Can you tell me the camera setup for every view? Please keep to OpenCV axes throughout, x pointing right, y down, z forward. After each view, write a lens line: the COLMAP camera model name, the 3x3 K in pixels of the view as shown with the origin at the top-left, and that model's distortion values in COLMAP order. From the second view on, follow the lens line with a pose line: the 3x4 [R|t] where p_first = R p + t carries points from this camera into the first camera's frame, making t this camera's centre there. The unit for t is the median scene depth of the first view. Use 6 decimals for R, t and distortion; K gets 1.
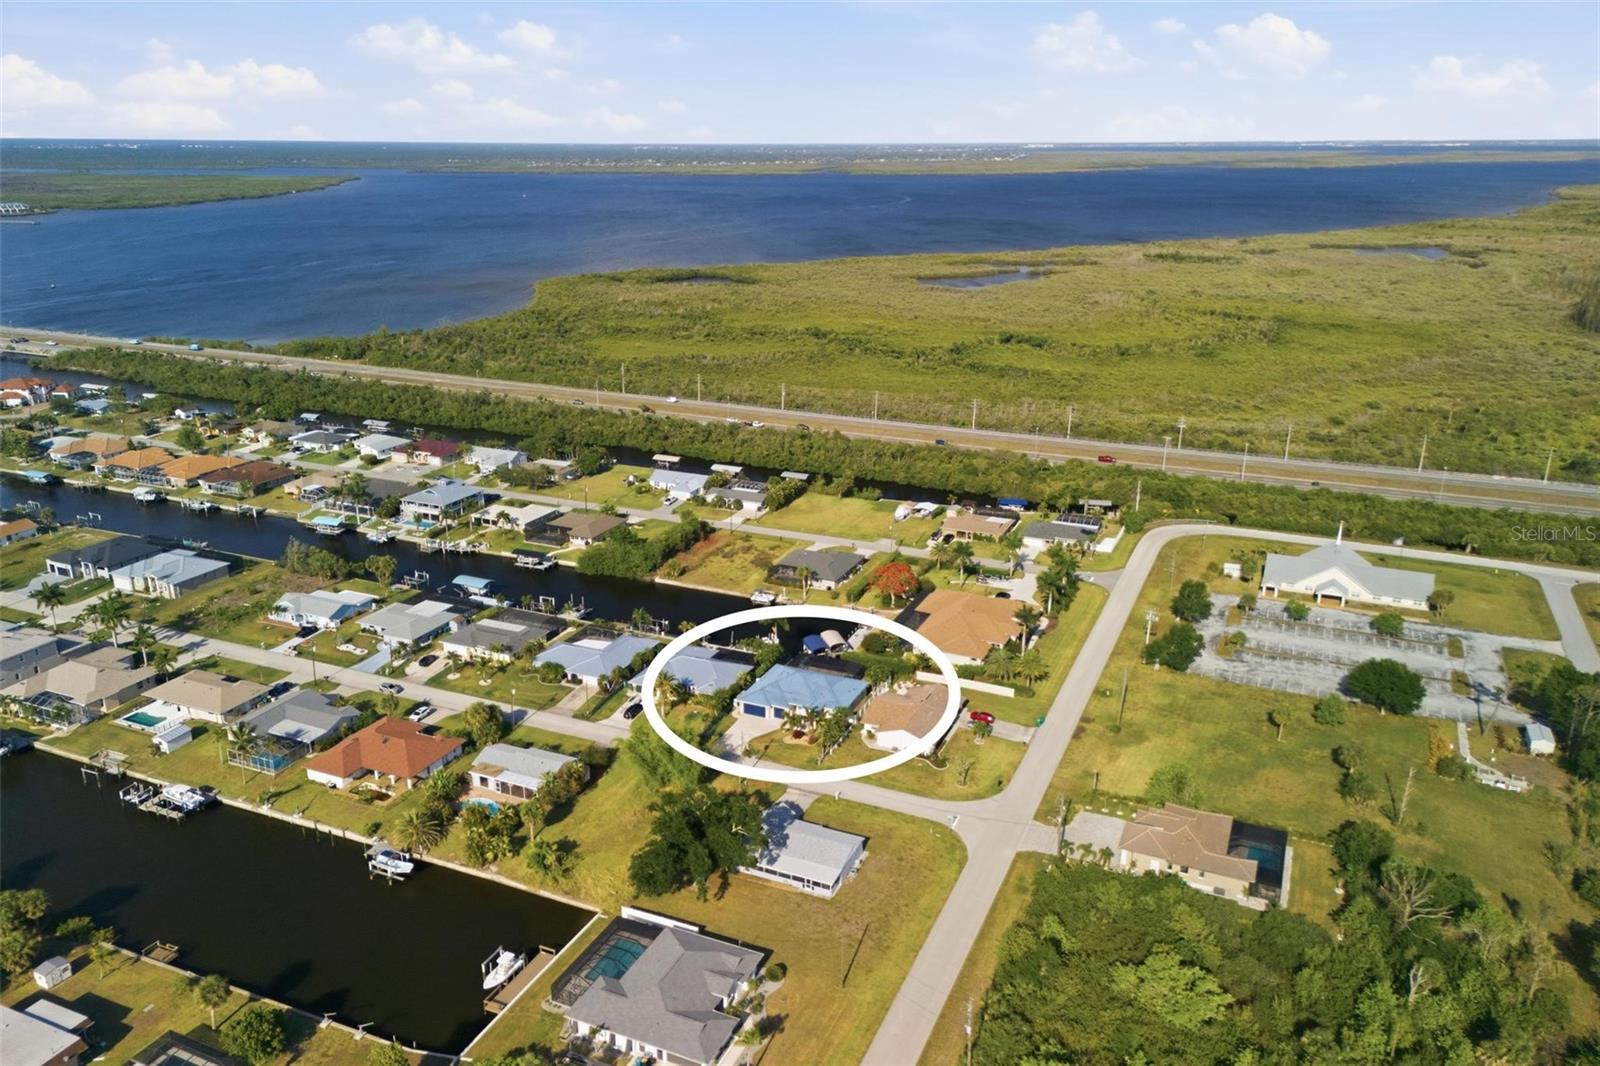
lens RADIAL K [[1174.4, 0, 804.0], [0, 1174.4, 506.8], [0, 0, 1]] dist [0.052628, -0.049951]
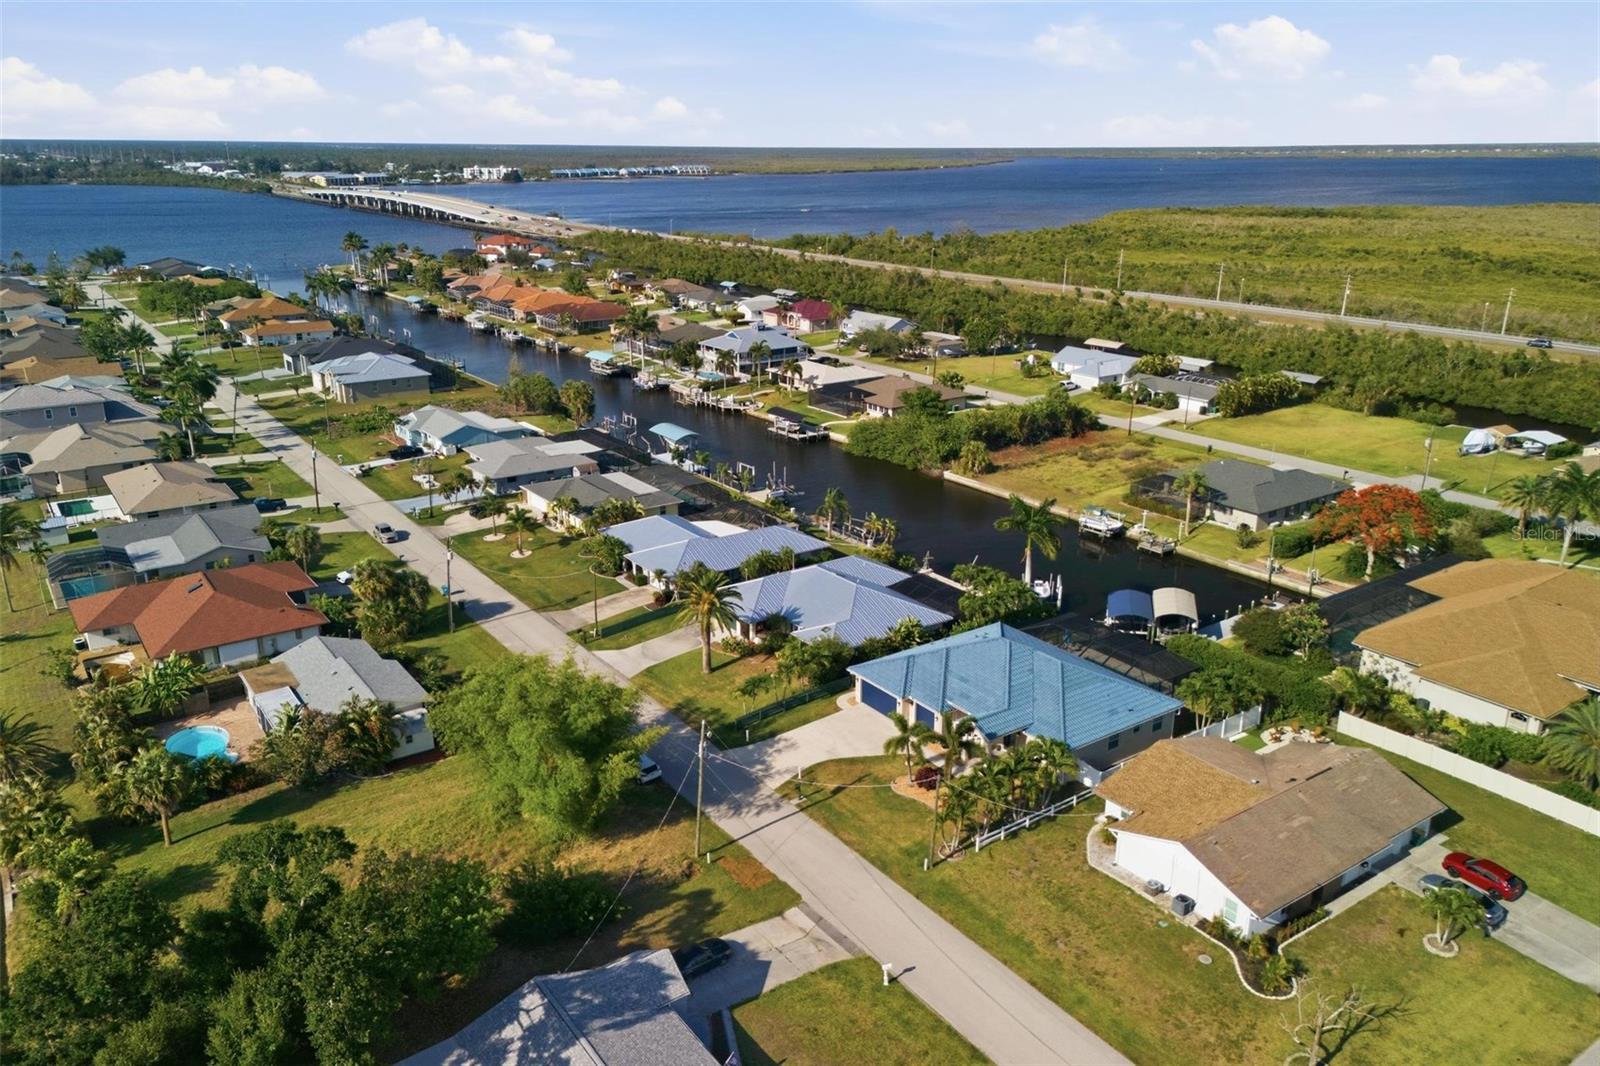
lens RADIAL K [[1171.3, 0, 800.0], [0, 1171.3, 533.0], [0, 0, 1]] dist [0.082855, -0.104245]
pose [[0.859142, 0.157063, -0.487039, 0.116868], [-0.148431, 0.987304, 0.056558, 0.079864], [0.489739, 0.023700, 0.871547, 0.527370]]
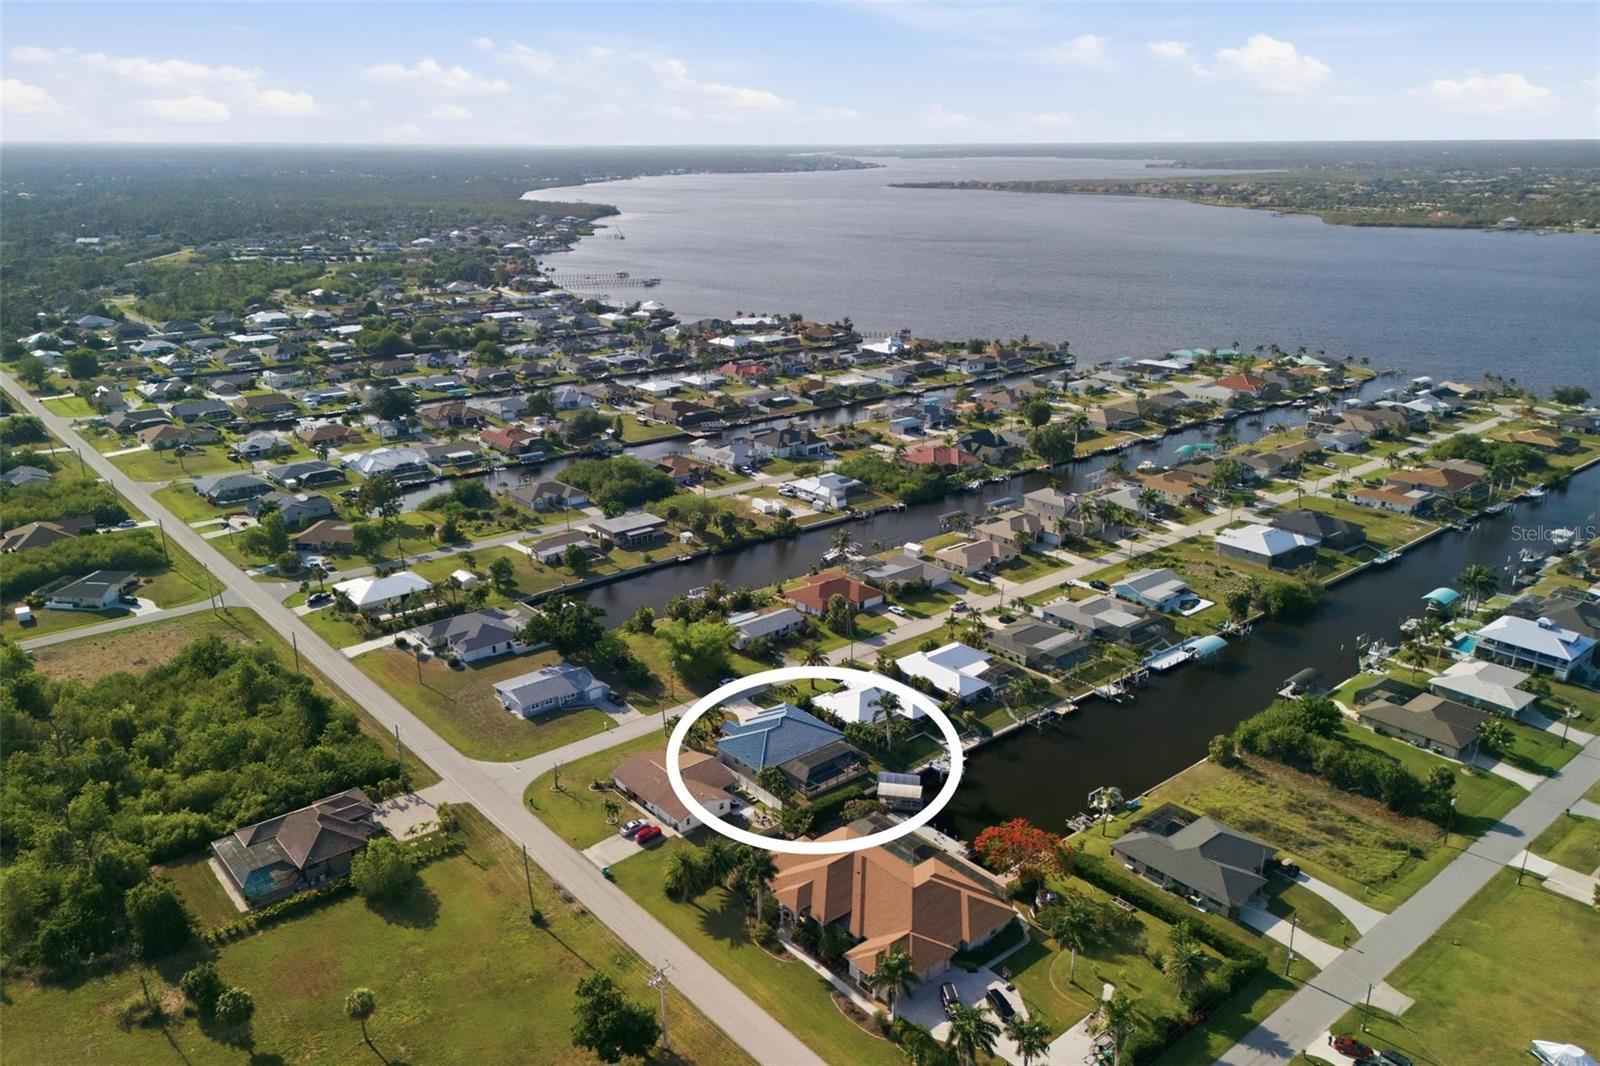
lens RADIAL K [[1150.2, 0, 800.0], [0, 1150.2, 533.0], [0, 0, 1]] dist [0.082022, -0.096687]
pose [[-0.439355, 0.277277, -0.854450, 0.649537], [-0.259552, 0.871420, 0.416245, -0.331010], [0.860000, 0.404653, -0.310895, 1.098390]]
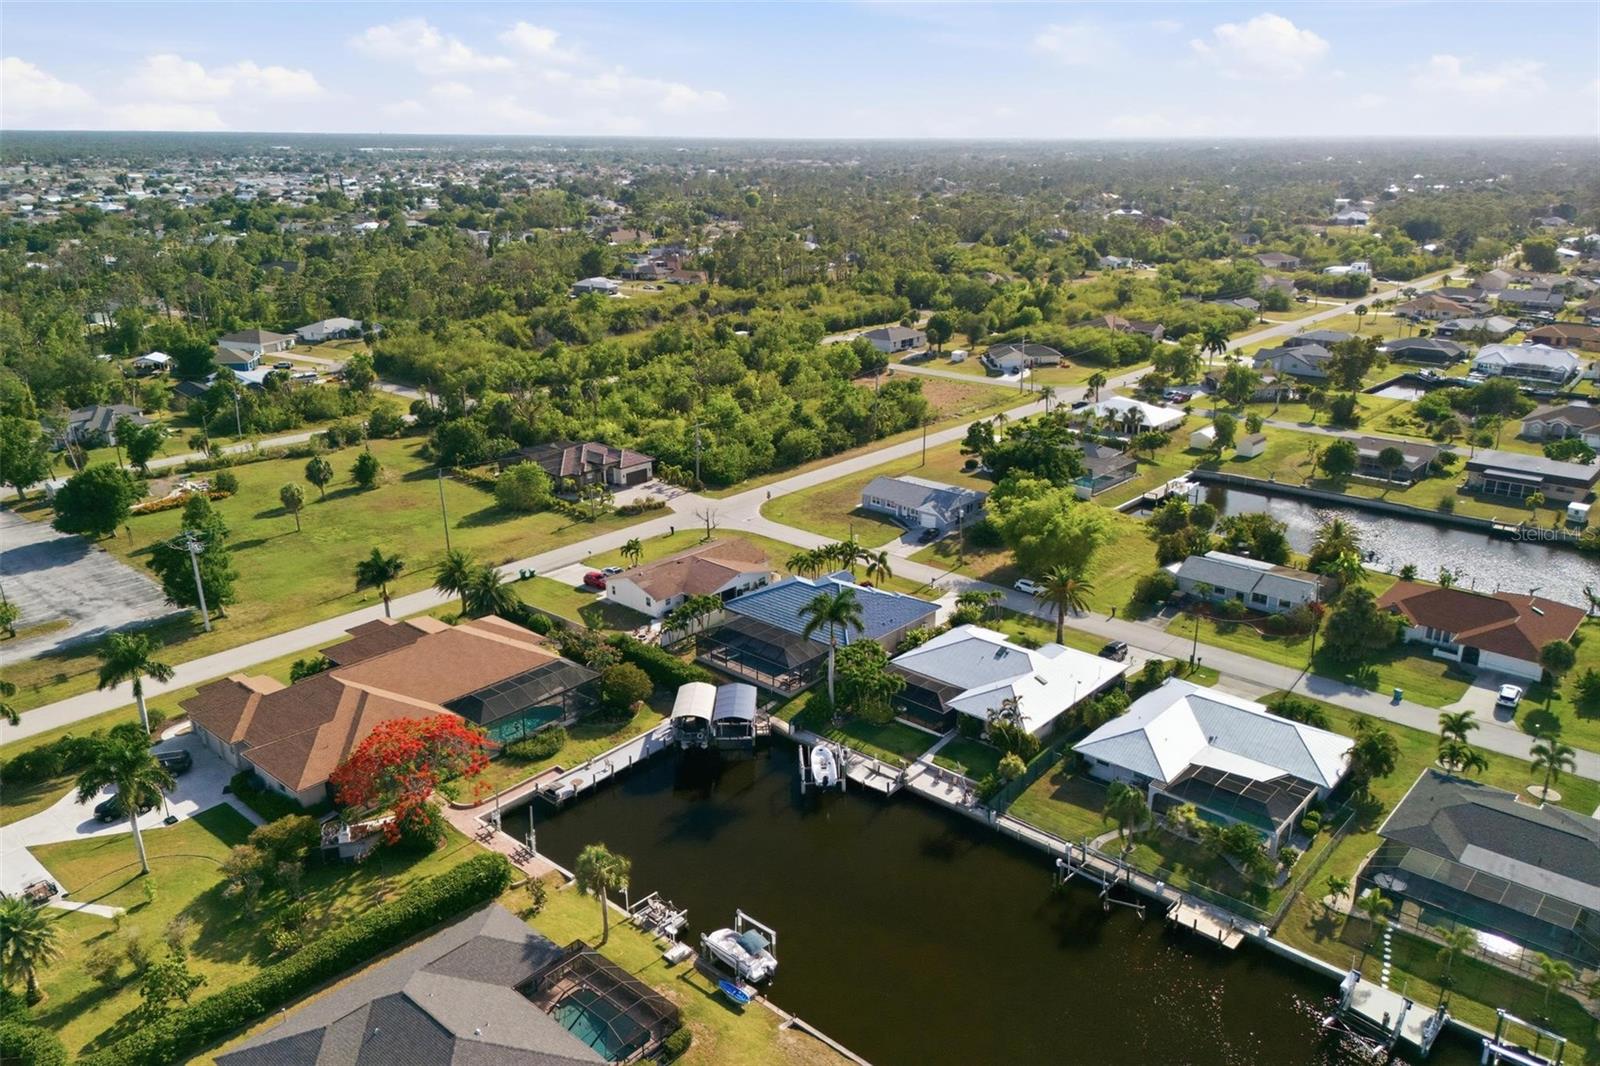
lens RADIAL K [[1174.4, 0, 804.0], [0, 1174.4, 506.8], [0, 0, 1]] dist [0.052628, -0.049951]
pose [[-0.956751, -0.092810, 0.275708, -0.136675], [0.079638, 0.827979, 0.555075, -0.204361], [-0.279797, 0.553025, -0.784779, 1.294633]]
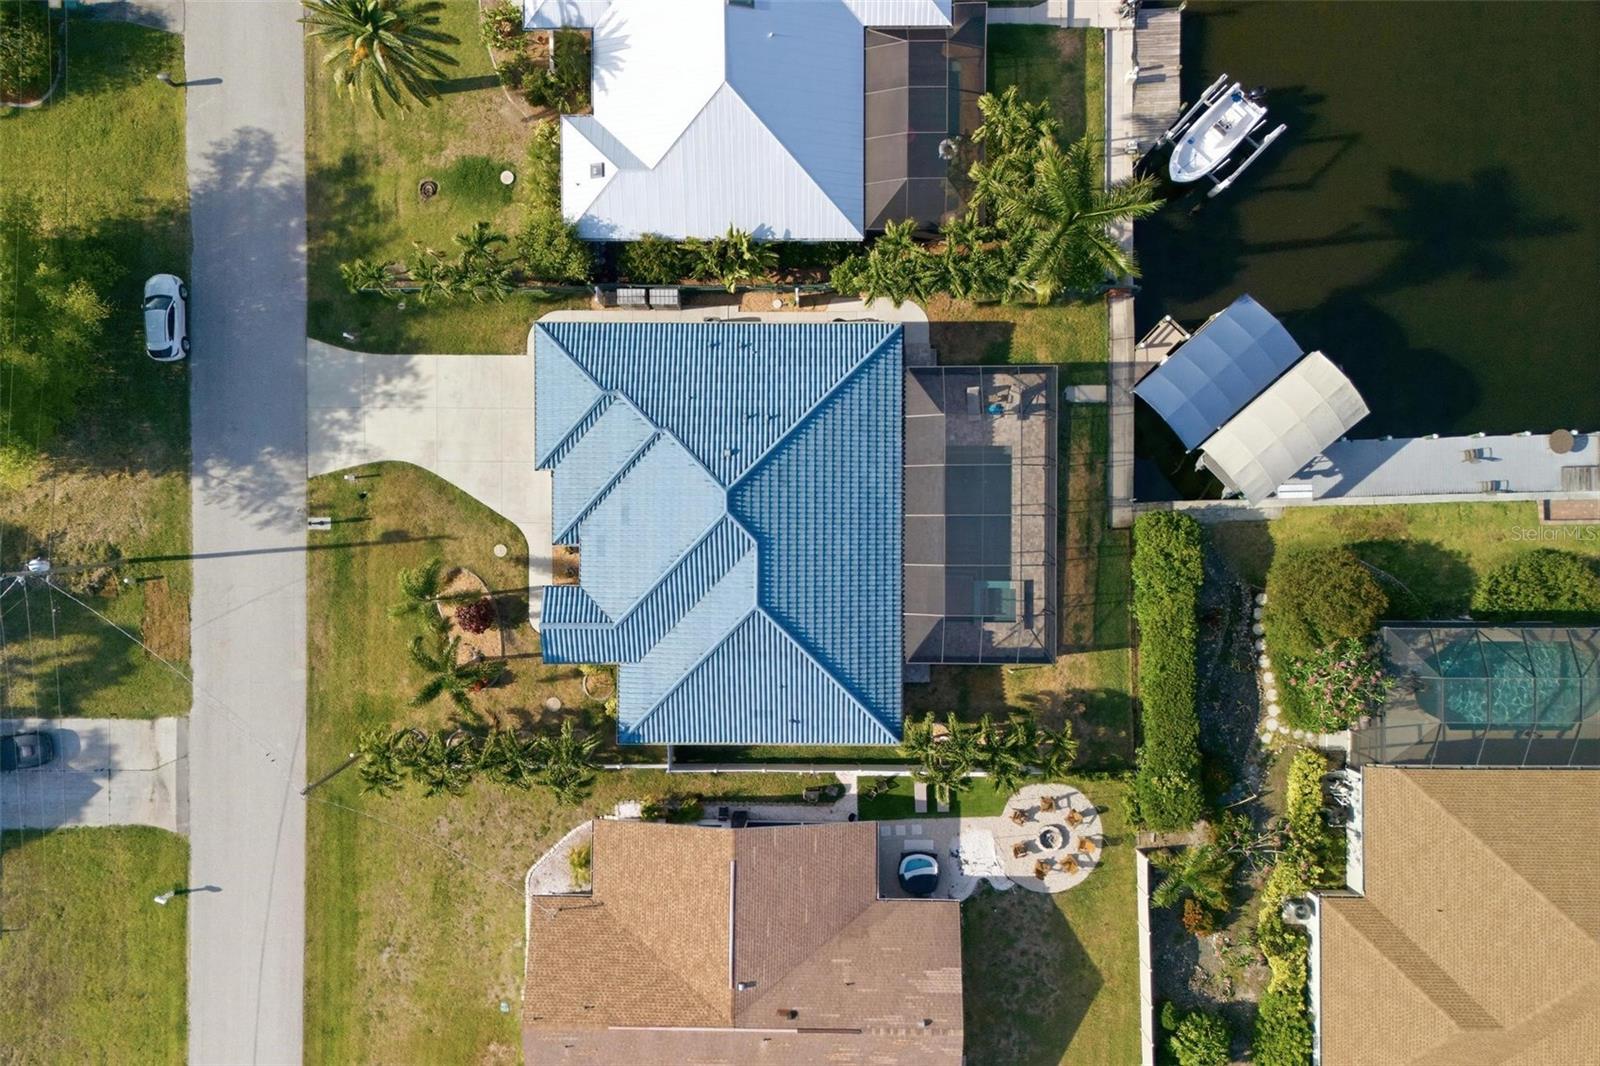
lens RADIAL K [[1174.4, 0, 804.0], [0, 1174.4, 506.8], [0, 0, 1]] dist [0.052628, -0.049951]
pose [[0.403252, 0.915083, -0.003224, 0.002383], [-0.236663, 0.107693, 0.965605, -0.078048], [0.883956, -0.388619, 0.259993, 0.846441]]
